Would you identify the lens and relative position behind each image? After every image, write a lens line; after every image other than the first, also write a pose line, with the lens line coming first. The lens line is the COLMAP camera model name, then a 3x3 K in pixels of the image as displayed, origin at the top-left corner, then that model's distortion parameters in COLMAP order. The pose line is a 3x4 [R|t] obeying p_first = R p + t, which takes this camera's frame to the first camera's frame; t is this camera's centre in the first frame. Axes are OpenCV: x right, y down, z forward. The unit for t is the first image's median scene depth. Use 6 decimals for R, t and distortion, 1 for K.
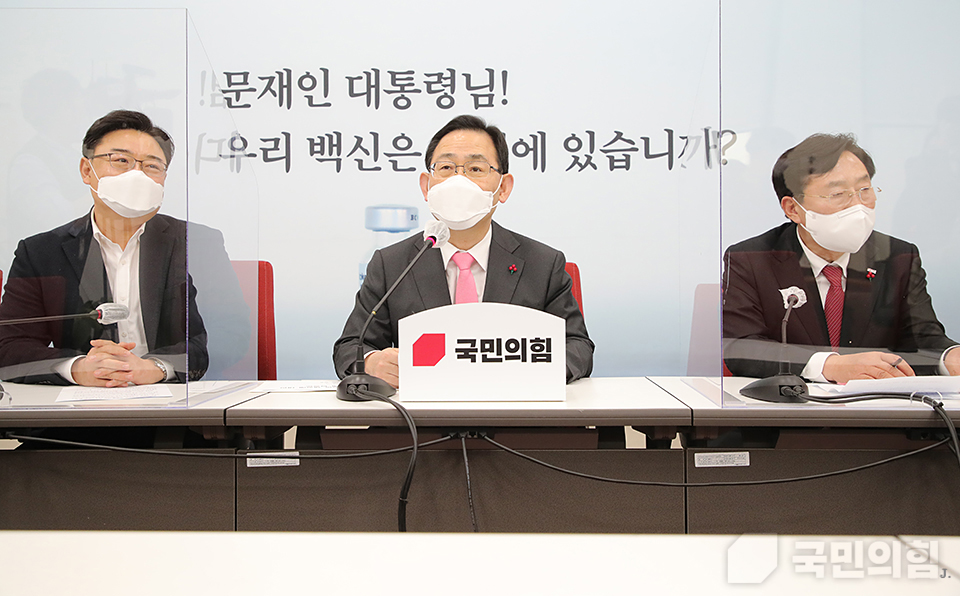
lens RADIAL K [[949.3, 0, 476.5], [0, 949.3, 279.0], [0, 0, 1]] dist [0.042993, 0.009901]
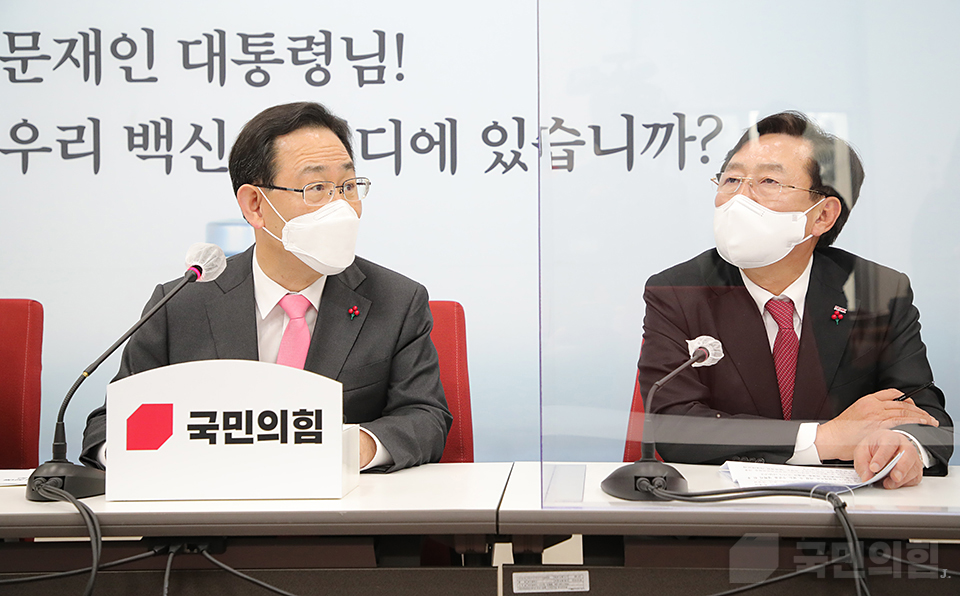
lens RADIAL K [[1308.5, 0, 480.0], [0, 1308.5, 298.0], [0, 0, 1]] dist [0.177258, 0.052864]
pose [[0.999858, -0.000464, -0.016855, 0.106739], [0.000190, 0.999868, -0.016271, -0.002640], [0.016861, 0.016266, 0.999726, 0.007882]]
